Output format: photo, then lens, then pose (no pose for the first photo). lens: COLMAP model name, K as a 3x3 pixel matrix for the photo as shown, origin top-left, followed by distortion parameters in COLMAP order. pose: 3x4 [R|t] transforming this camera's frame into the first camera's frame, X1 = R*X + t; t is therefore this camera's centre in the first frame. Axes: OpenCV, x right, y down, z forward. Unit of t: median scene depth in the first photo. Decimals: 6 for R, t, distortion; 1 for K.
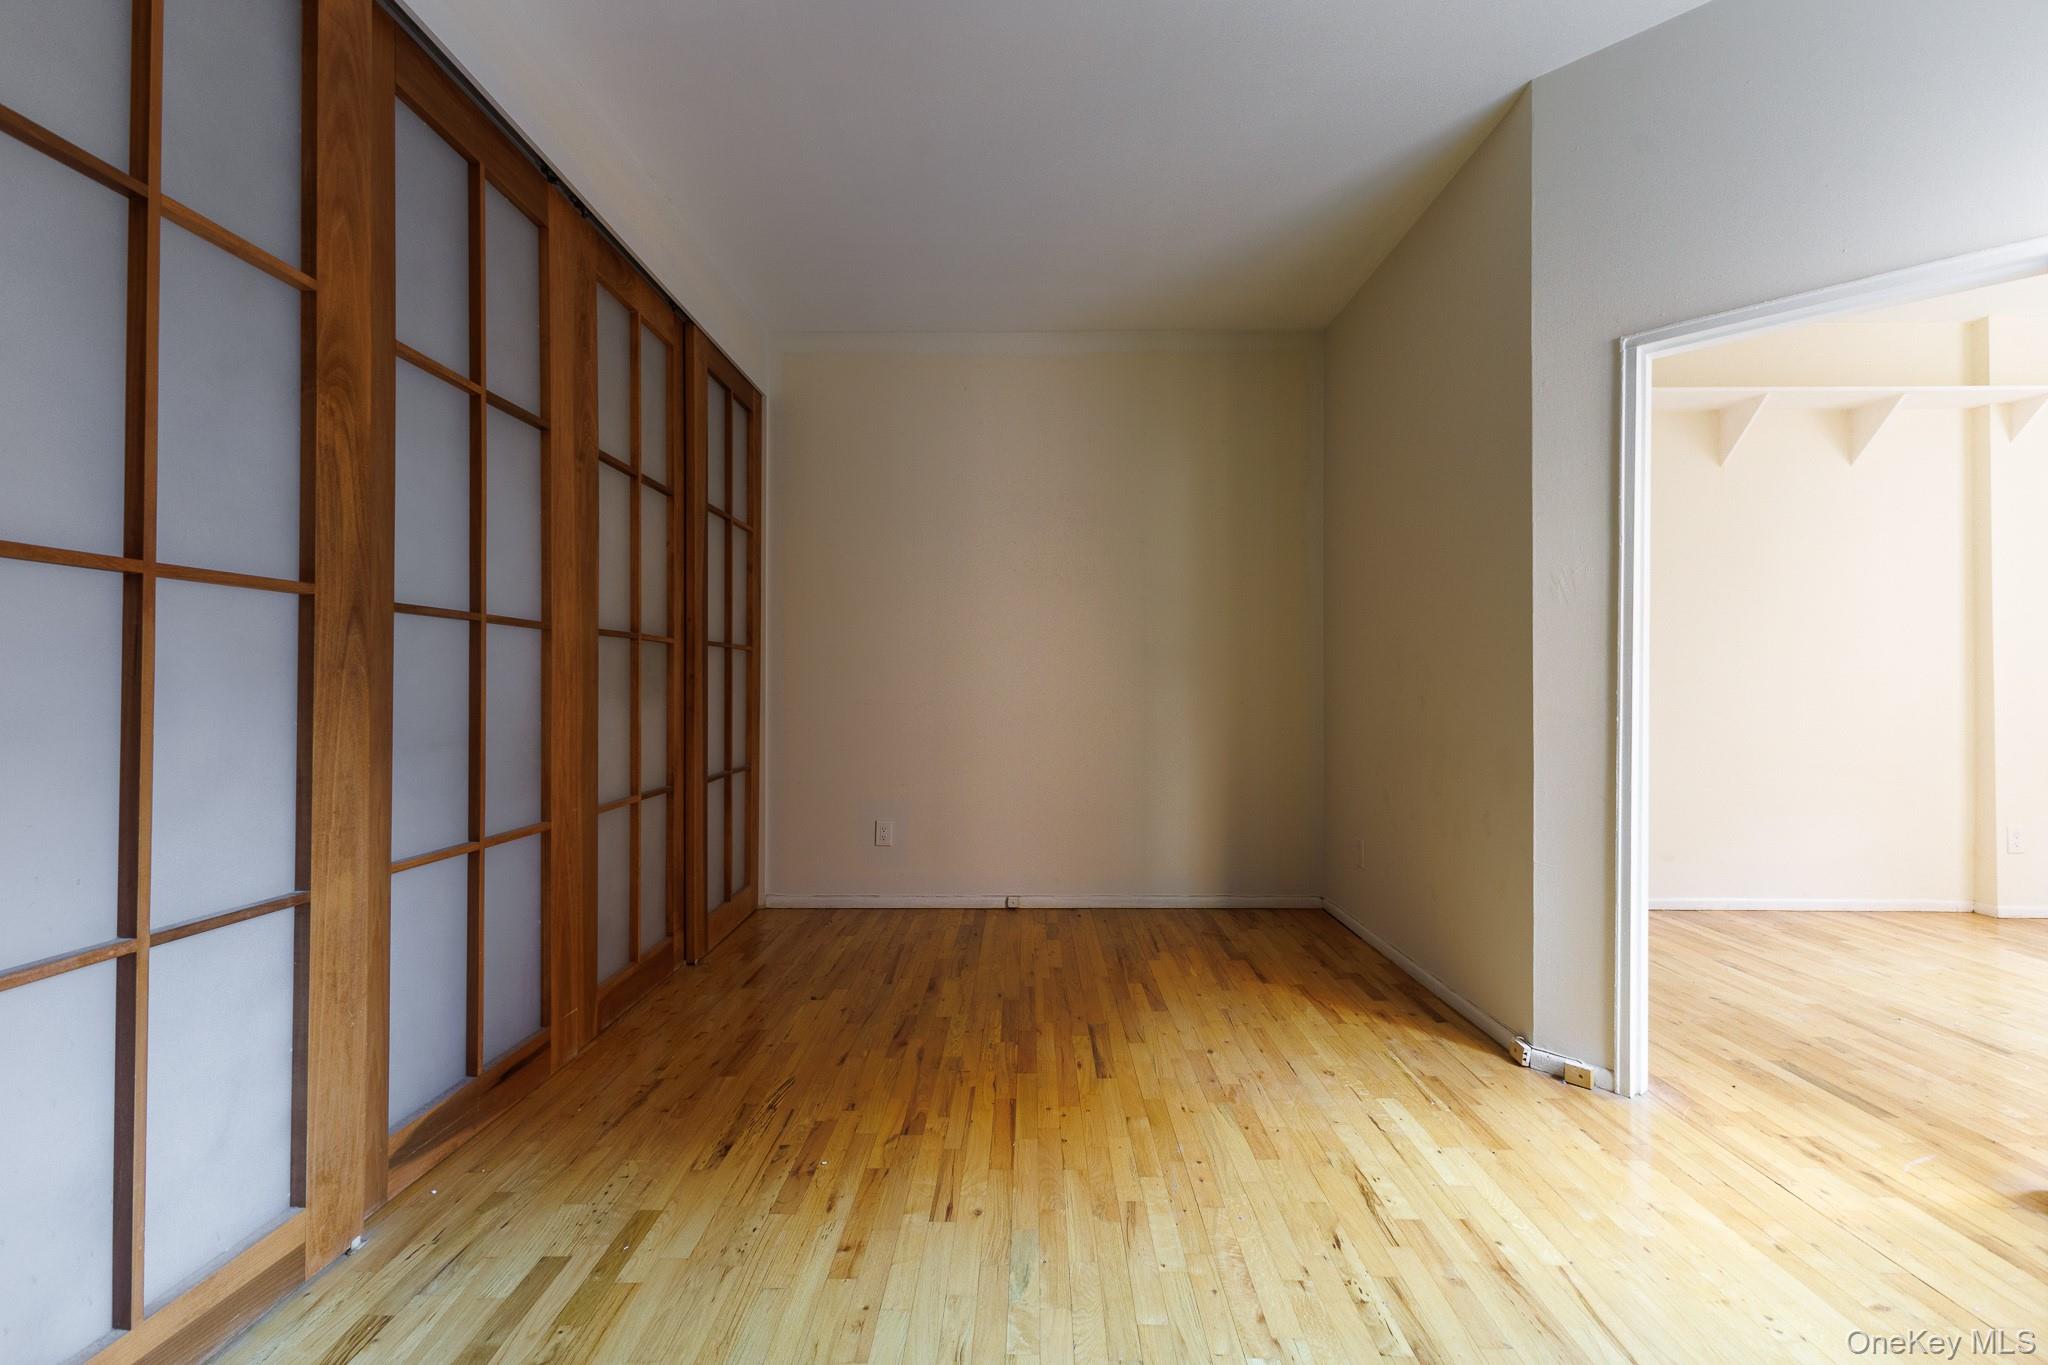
lens RADIAL K [[880.9, 0, 1022.9], [0, 880.9, 676.8], [0, 0, 1]] dist [0.015125, -0.003434]
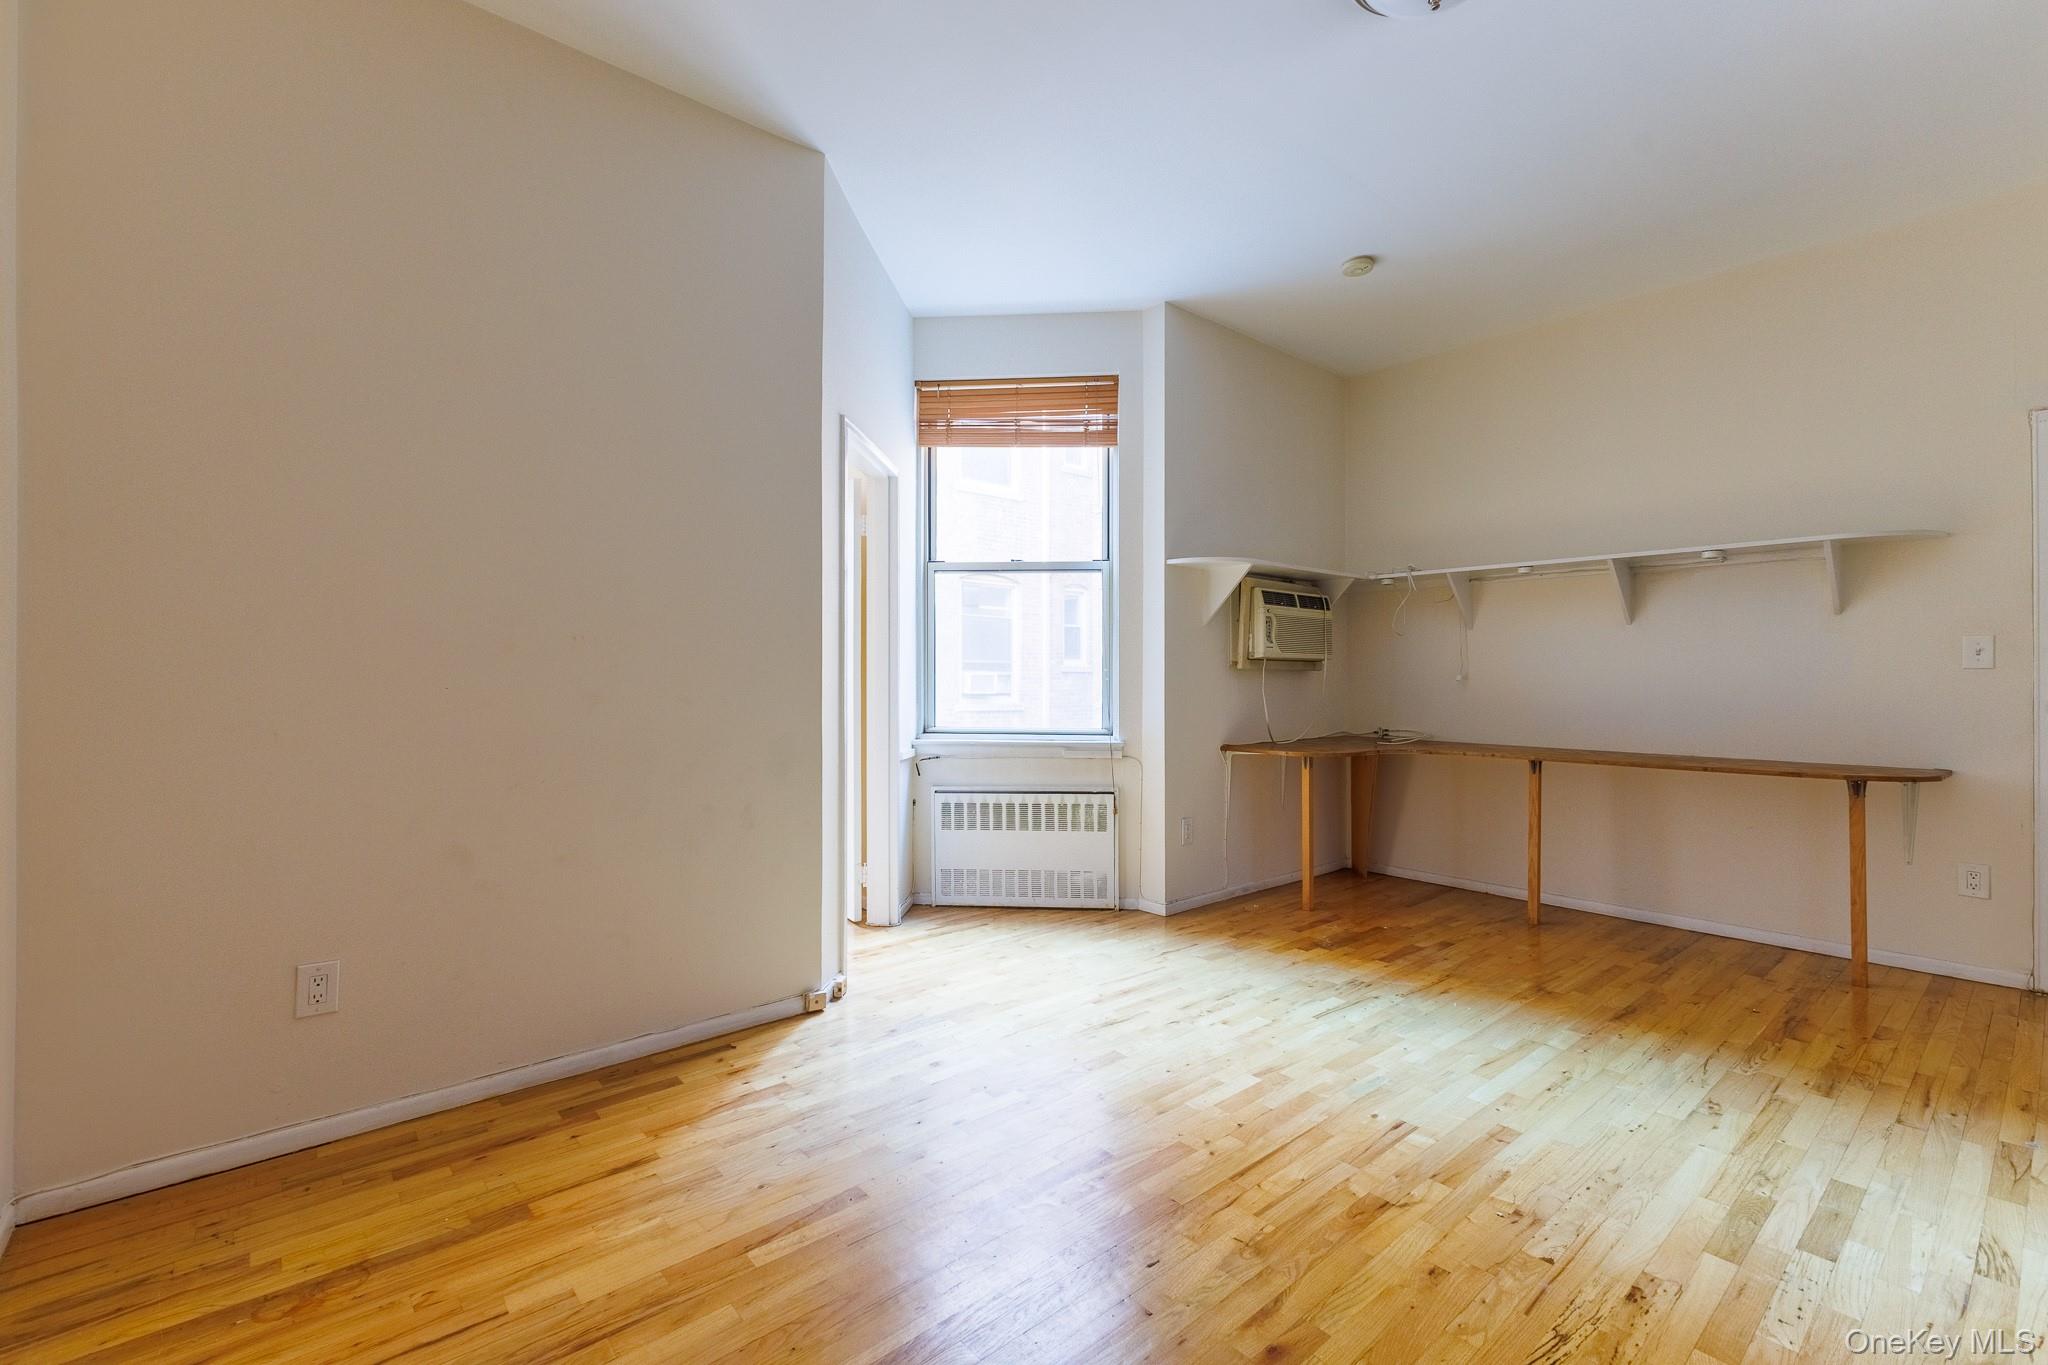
lens RADIAL K [[880.9, 0, 1022.9], [0, 880.9, 676.8], [0, 0, 1]] dist [0.015125, -0.003434]
pose [[-0.657863, 0.001368, 0.753137, -0.497988], [-0.007269, 0.999940, -0.008166, 0.018046], [-0.753103, -0.010847, -0.657813, 1.672024]]
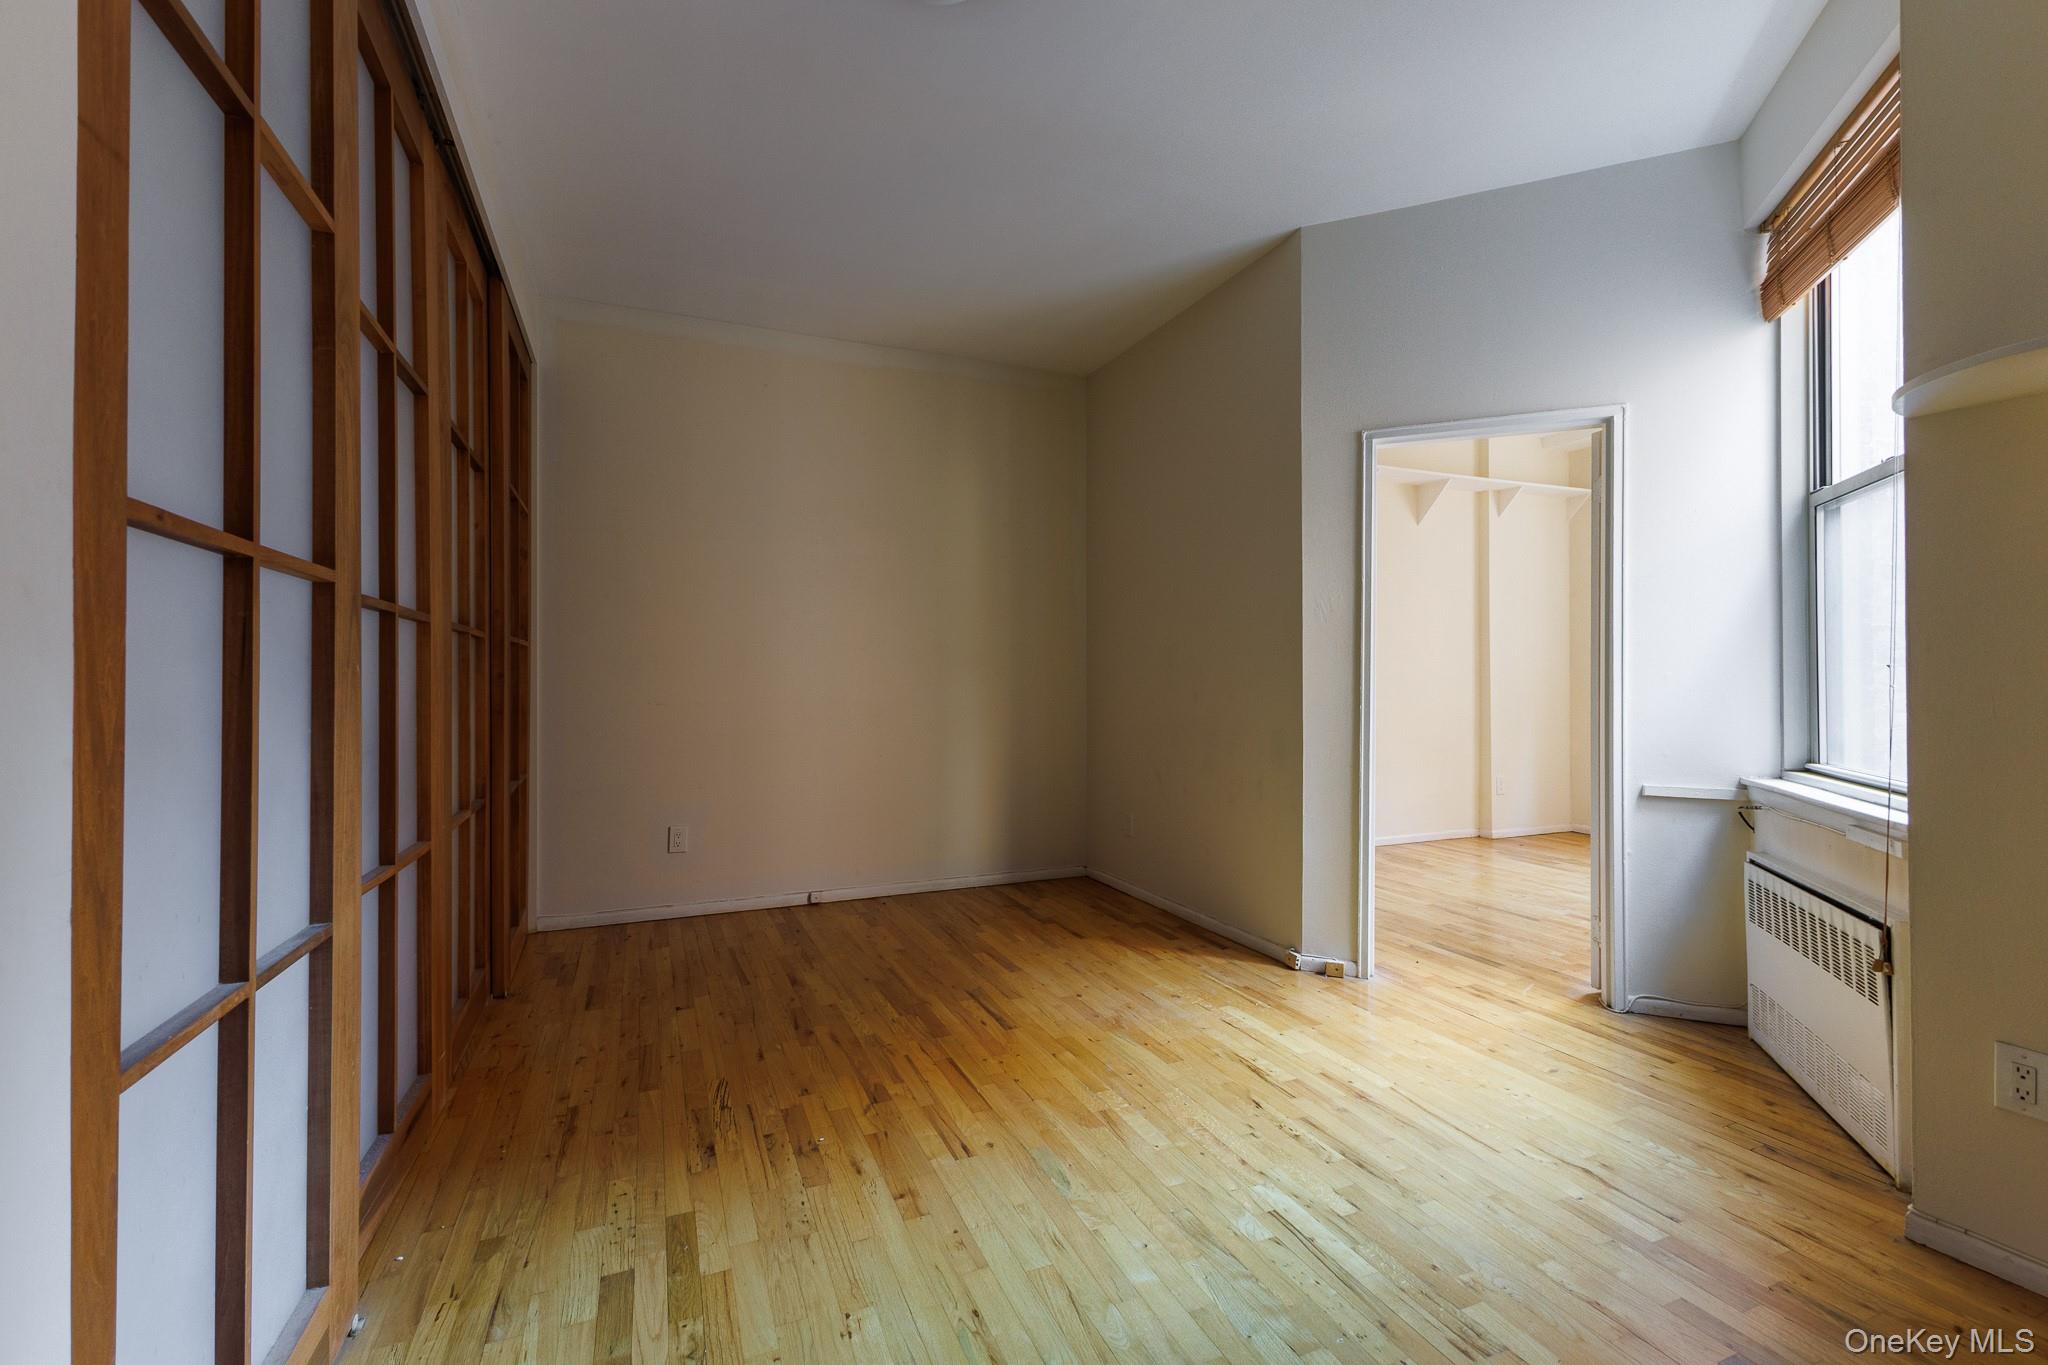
lens RADIAL K [[882.3, 0, 1022.6], [0, 882.3, 677.2], [0, 0, 1]] dist [0.009514, 0.000951]
pose [[0.915552, -0.000495, 0.402199, -0.366354], [-0.000491, 0.999997, 0.002350, -0.001570], [-0.402199, -0.002349, 0.915549, -0.048284]]
